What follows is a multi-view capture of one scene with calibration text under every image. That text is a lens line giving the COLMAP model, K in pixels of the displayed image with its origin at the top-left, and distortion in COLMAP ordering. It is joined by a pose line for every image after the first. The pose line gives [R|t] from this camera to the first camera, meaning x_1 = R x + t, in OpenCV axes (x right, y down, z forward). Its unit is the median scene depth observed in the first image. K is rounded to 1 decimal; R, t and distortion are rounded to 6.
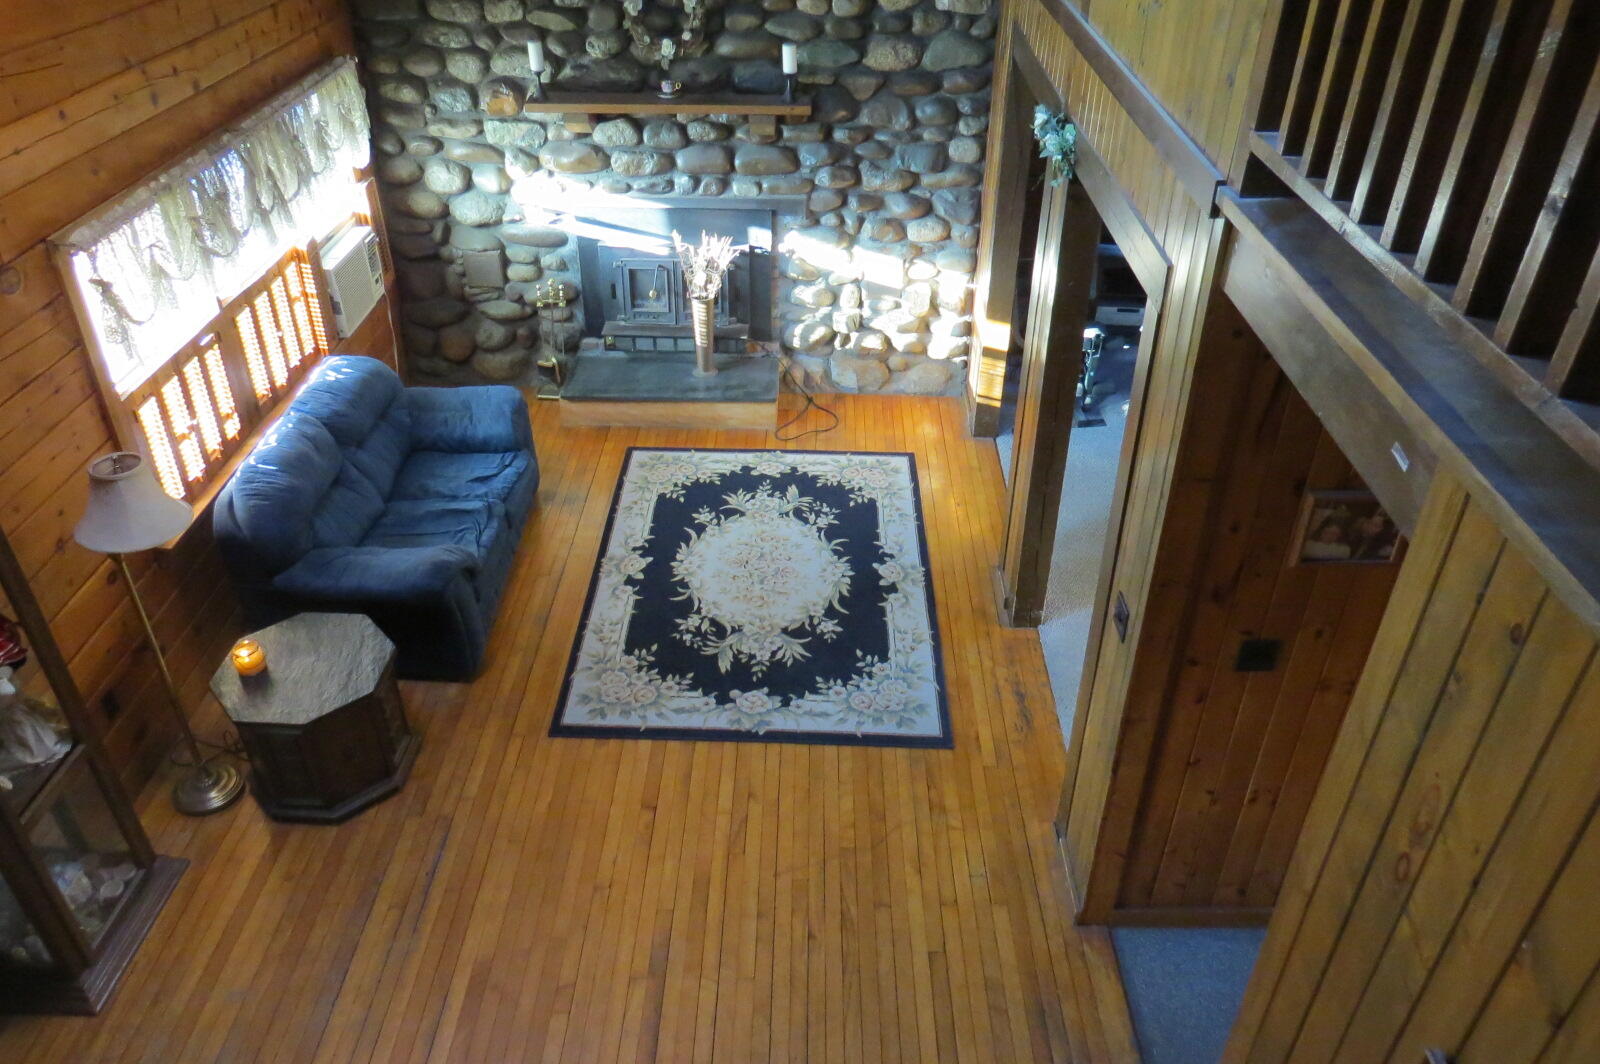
lens RADIAL K [[1148.4, 0, 802.3], [0, 1148.4, 526.8], [0, 0, 1]] dist [-0.030240, 0.007034]
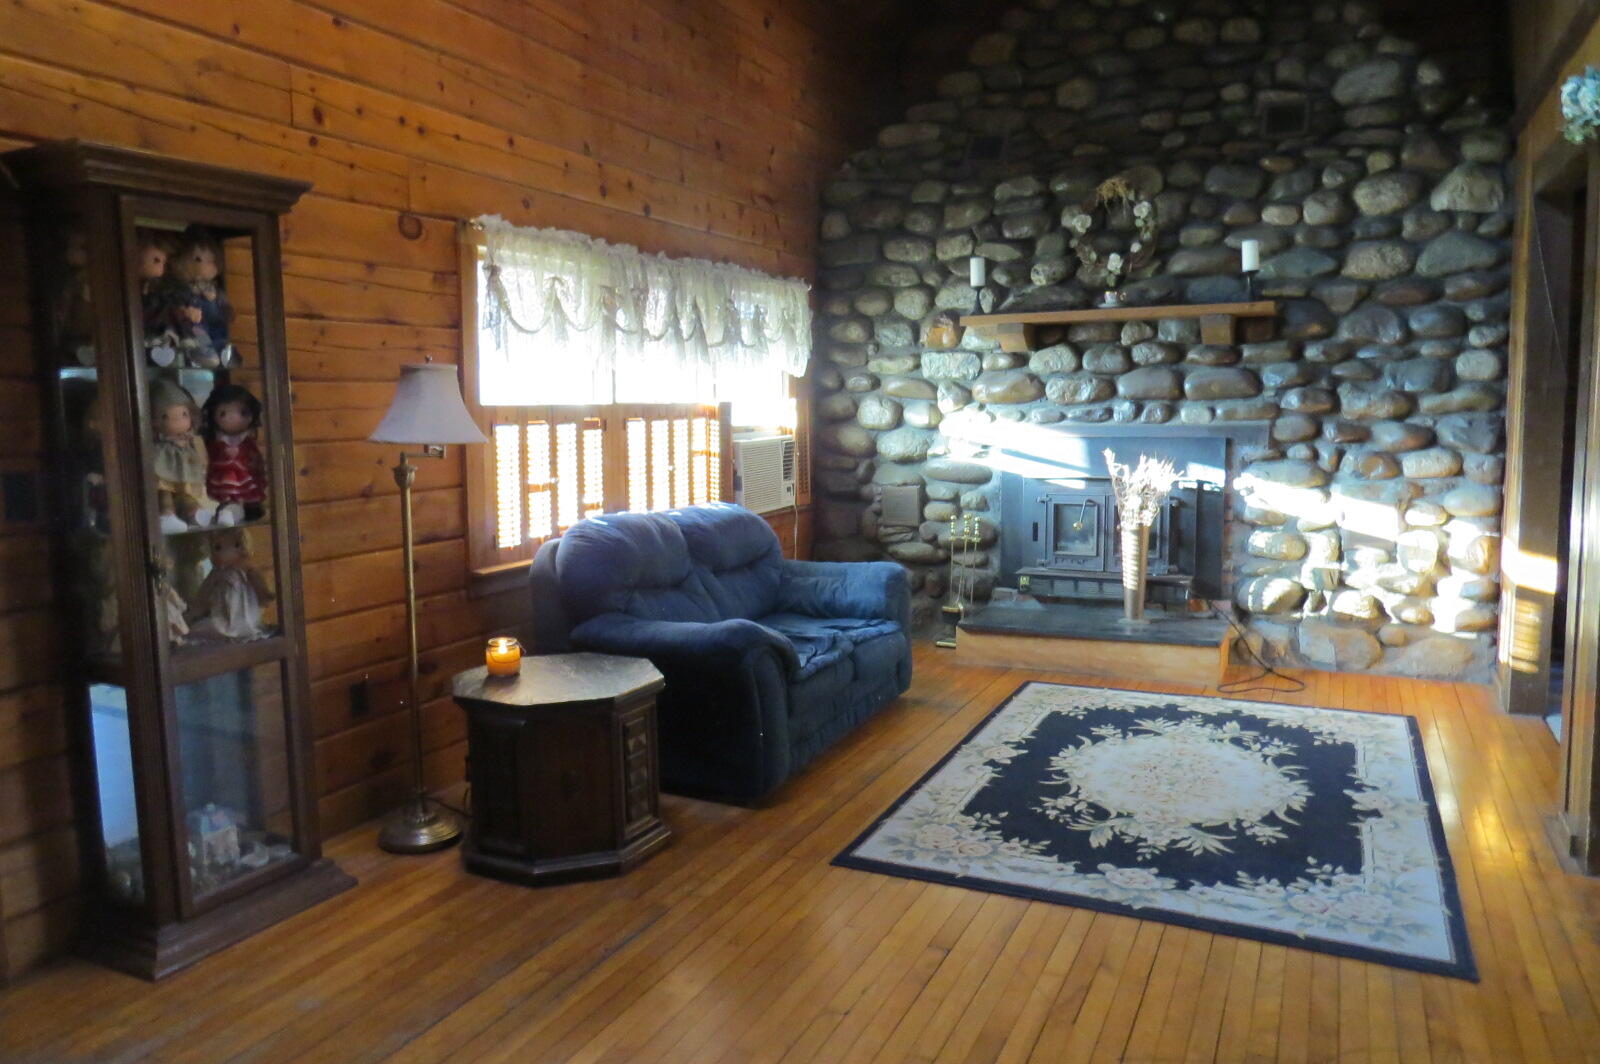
lens RADIAL K [[1148.4, 0, 794.2], [0, 1148.4, 525.4], [0, 0, 1]] dist [-0.030240, 0.007034]
pose [[0.909200, 0.019797, -0.415889, 0.039502], [-0.213141, 0.880196, -0.424060, 0.232049], [0.357669, 0.474198, 0.804493, 0.238868]]
